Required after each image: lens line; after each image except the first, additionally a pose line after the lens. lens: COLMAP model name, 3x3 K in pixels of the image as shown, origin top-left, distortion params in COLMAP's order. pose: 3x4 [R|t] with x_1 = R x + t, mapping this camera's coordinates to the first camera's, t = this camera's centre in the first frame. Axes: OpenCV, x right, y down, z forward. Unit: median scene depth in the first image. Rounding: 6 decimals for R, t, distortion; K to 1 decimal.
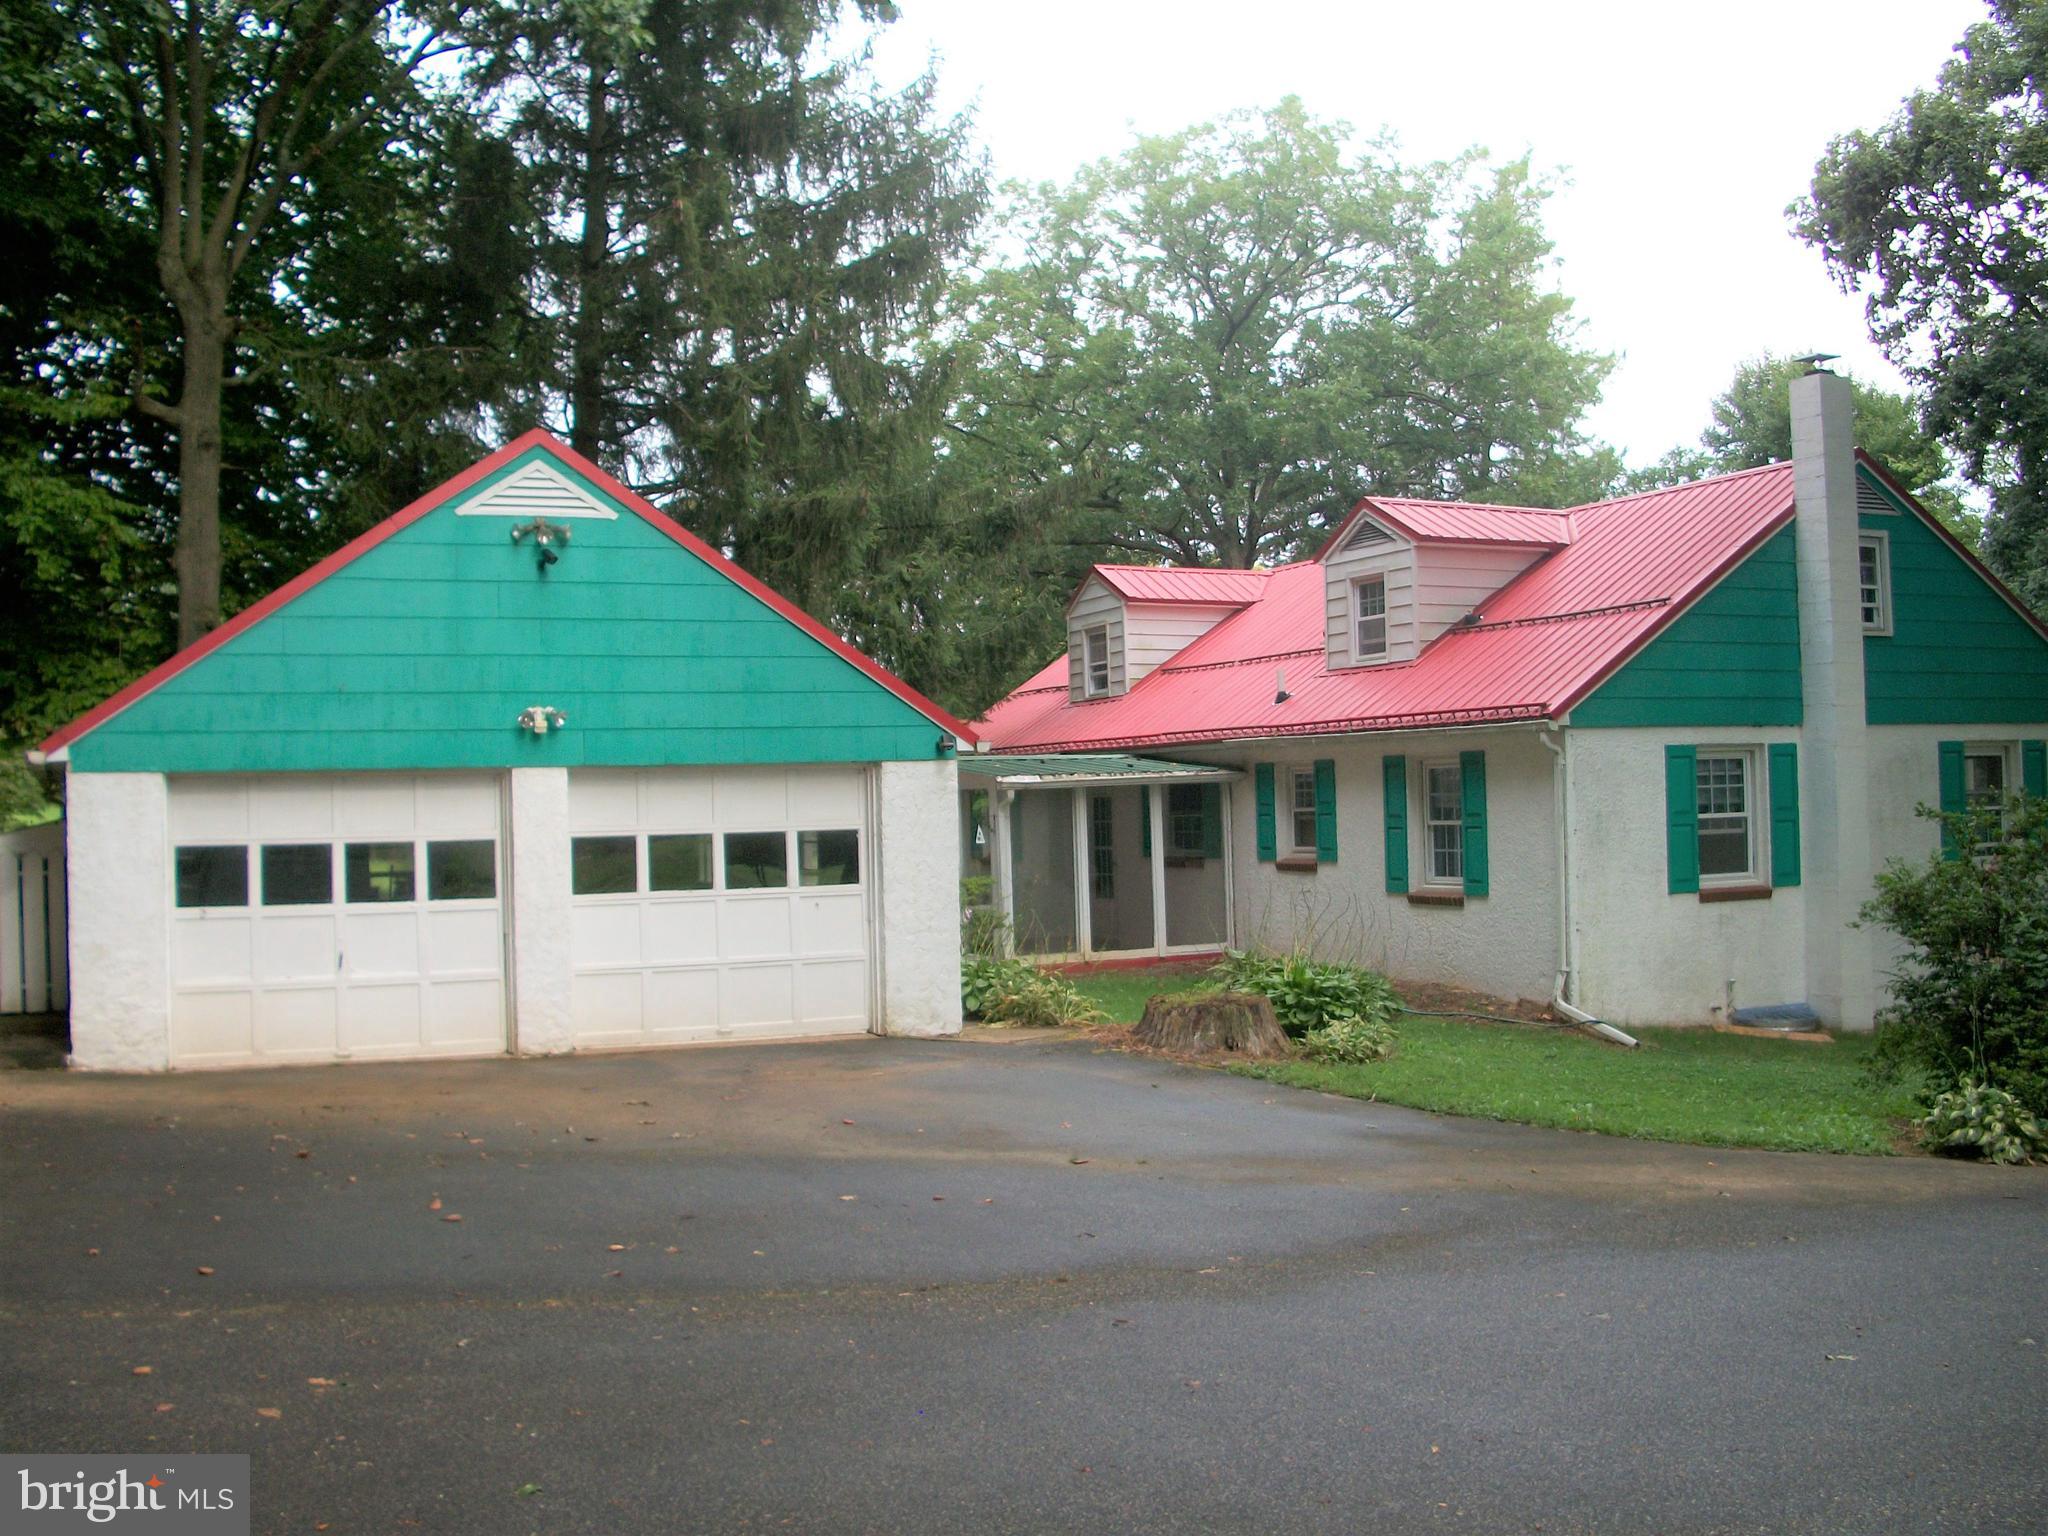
lens RADIAL K [[2132.1, 0, 1032.4], [0, 2132.1, 735.2], [0, 0, 1]] dist [-0.214602, 0.211291]
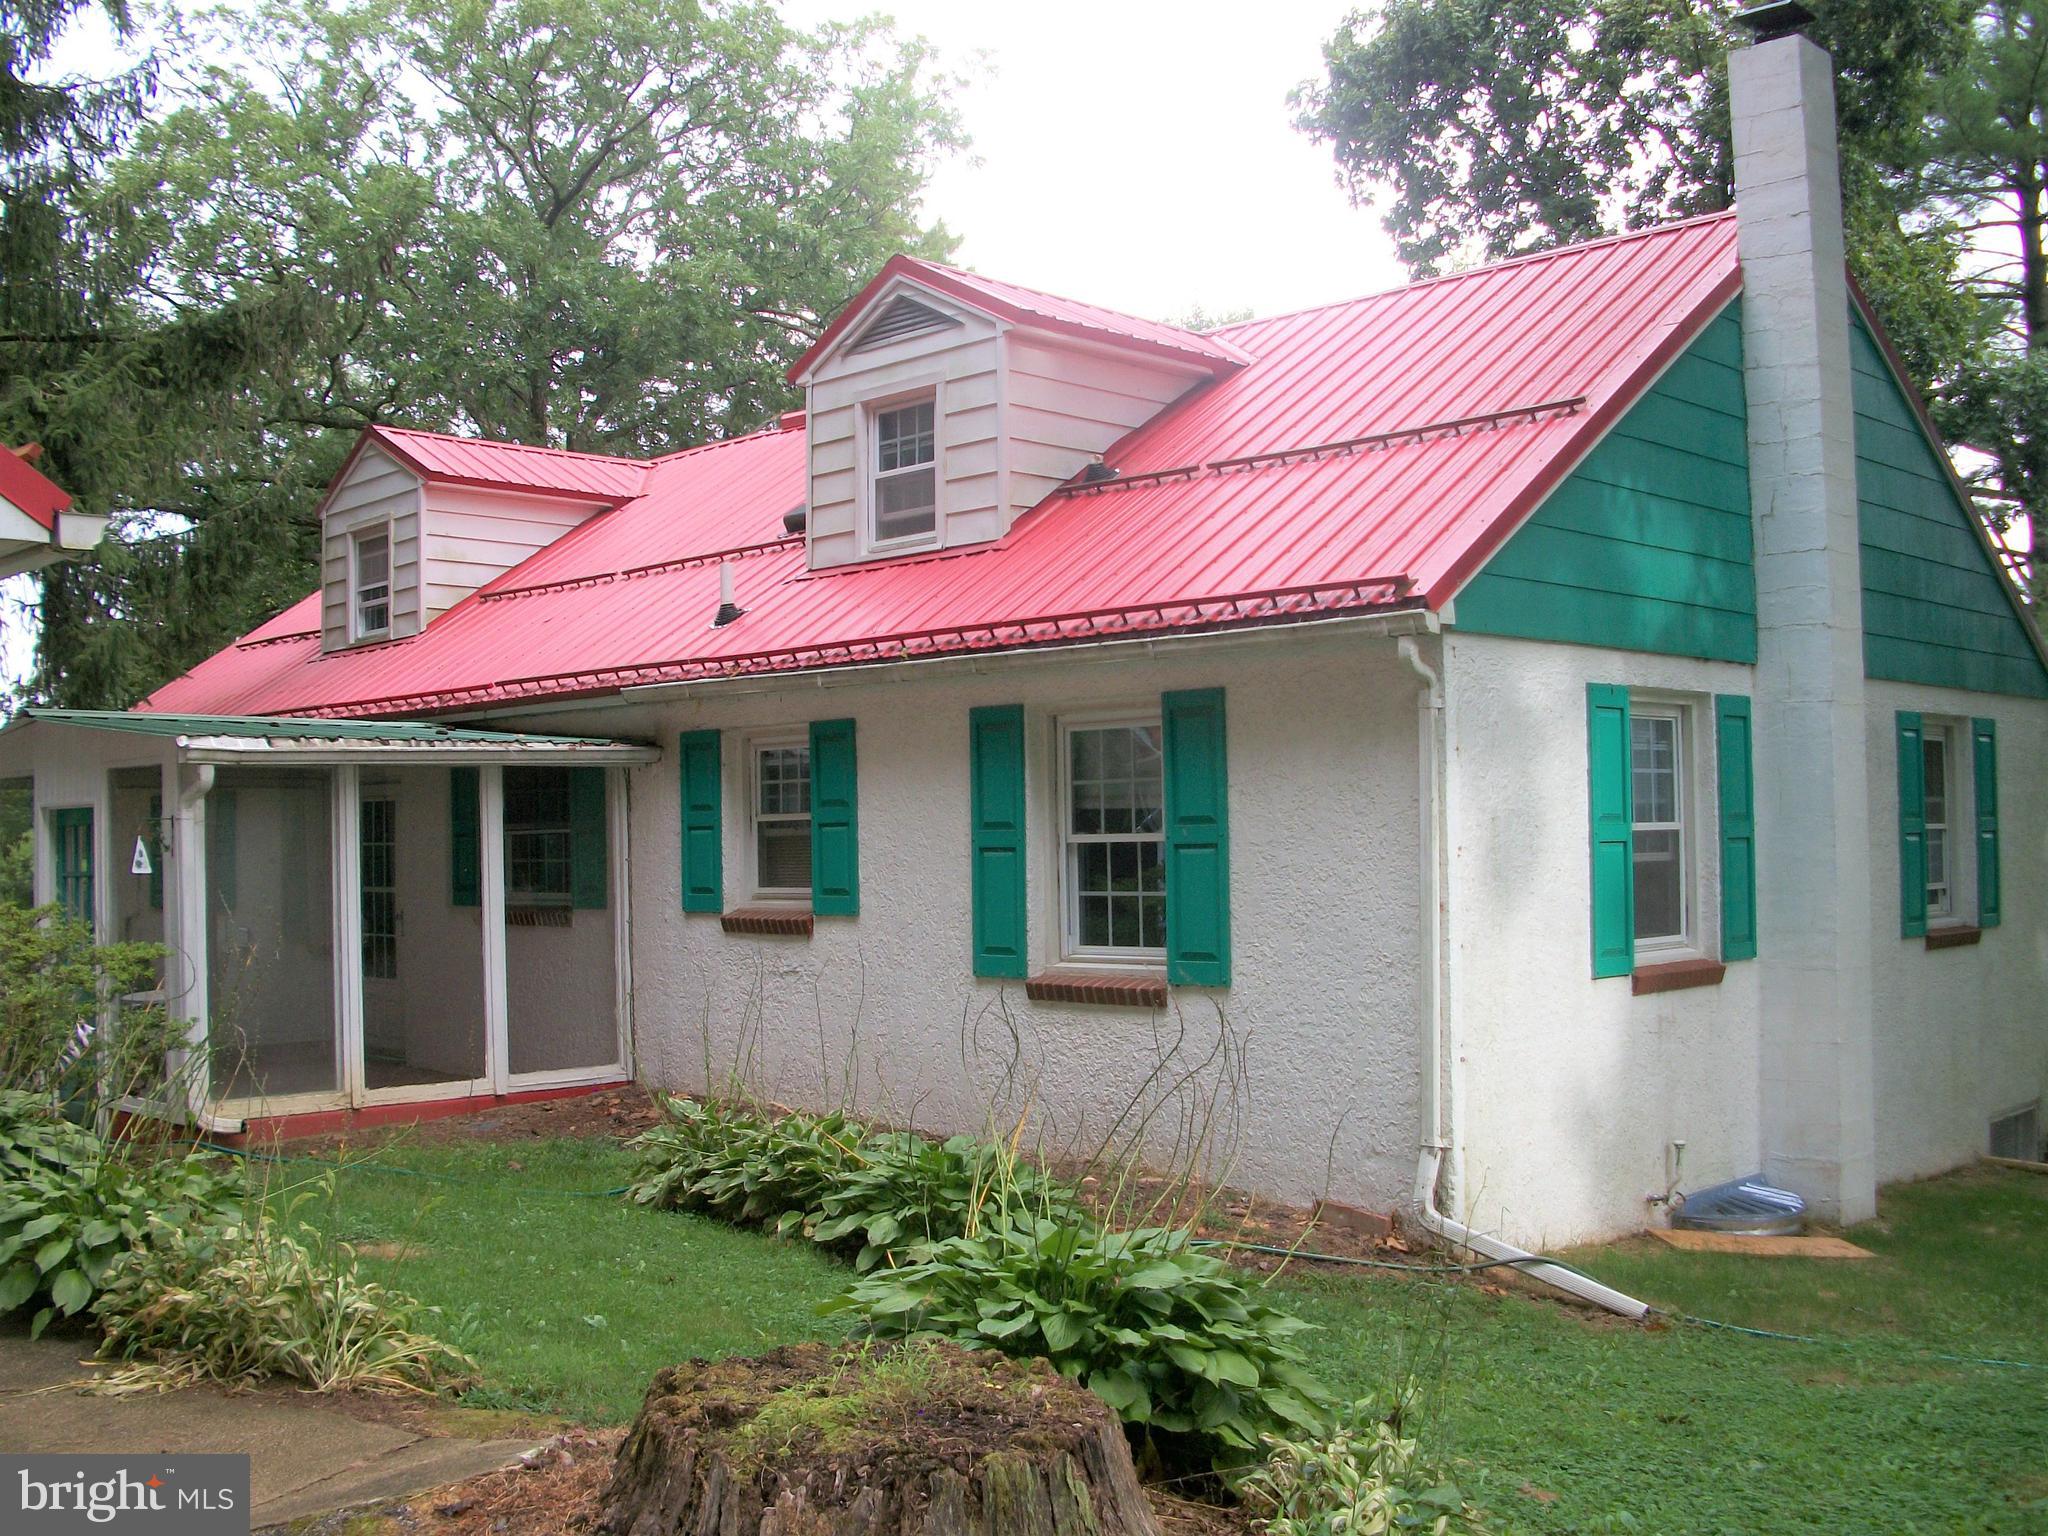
lens RADIAL K [[2132.1, 0, 1032.4], [0, 2132.1, 735.2], [0, 0, 1]] dist [-0.214602, 0.211291]
pose [[0.937641, 0.027719, 0.346498, 0.002593], [-0.018545, 0.999385, -0.029765, 0.029280], [-0.347110, 0.021483, 0.937578, 0.481945]]
